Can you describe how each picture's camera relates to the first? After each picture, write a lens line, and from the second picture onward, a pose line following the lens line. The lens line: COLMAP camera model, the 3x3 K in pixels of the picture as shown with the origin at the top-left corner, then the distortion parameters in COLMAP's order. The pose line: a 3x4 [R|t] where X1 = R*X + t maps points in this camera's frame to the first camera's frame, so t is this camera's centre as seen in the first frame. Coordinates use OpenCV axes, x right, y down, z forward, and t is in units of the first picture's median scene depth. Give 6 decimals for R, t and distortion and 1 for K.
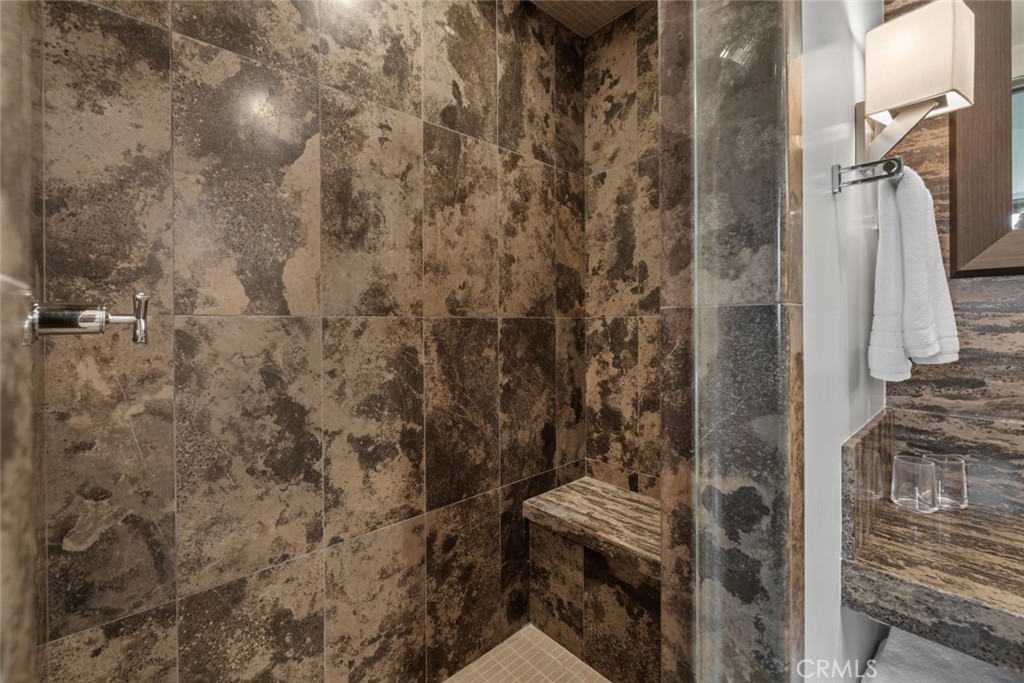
lens RADIAL K [[435.9, 0, 519.6], [0, 435.9, 321.7], [0, 0, 1]] dist [-0.002785, -0.000186]
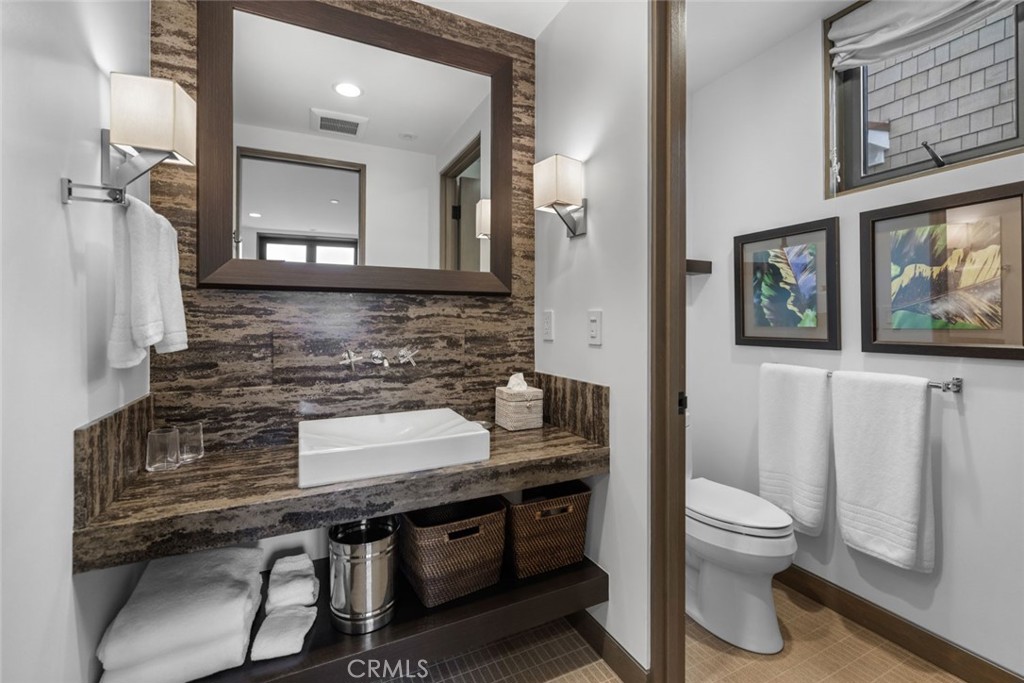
lens RADIAL K [[435.9, 0, 502.3], [0, 435.9, 320.4], [0, 0, 1]] dist [-0.002785, -0.000186]
pose [[0.291156, 0.009193, 0.956632, -0.007831], [-0.005049, 0.999955, -0.008073, 0.006140], [-0.956662, -0.002480, 0.291189, -0.337004]]
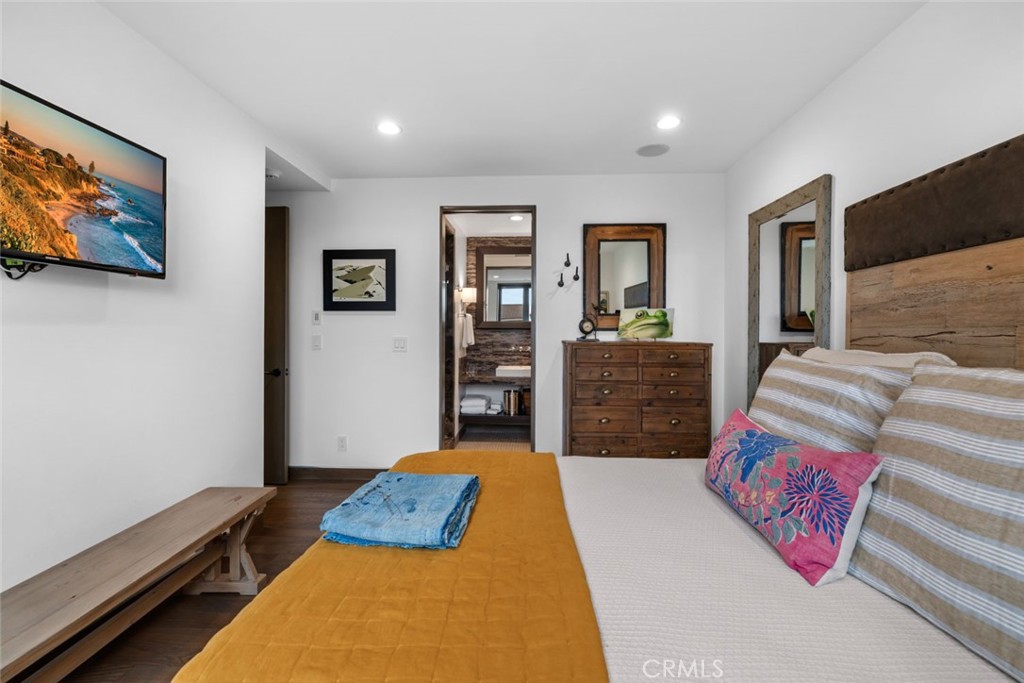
lens RADIAL K [[435.9, 0, 512.2], [0, 435.9, 339.5], [0, 0, 1]] dist [-0.002785, -0.000186]
pose [[0.711835, 0.007784, 0.702304, -2.781390], [-0.014453, 0.999889, 0.003567, -0.004061], [-0.702198, -0.012690, 0.711869, -3.567462]]
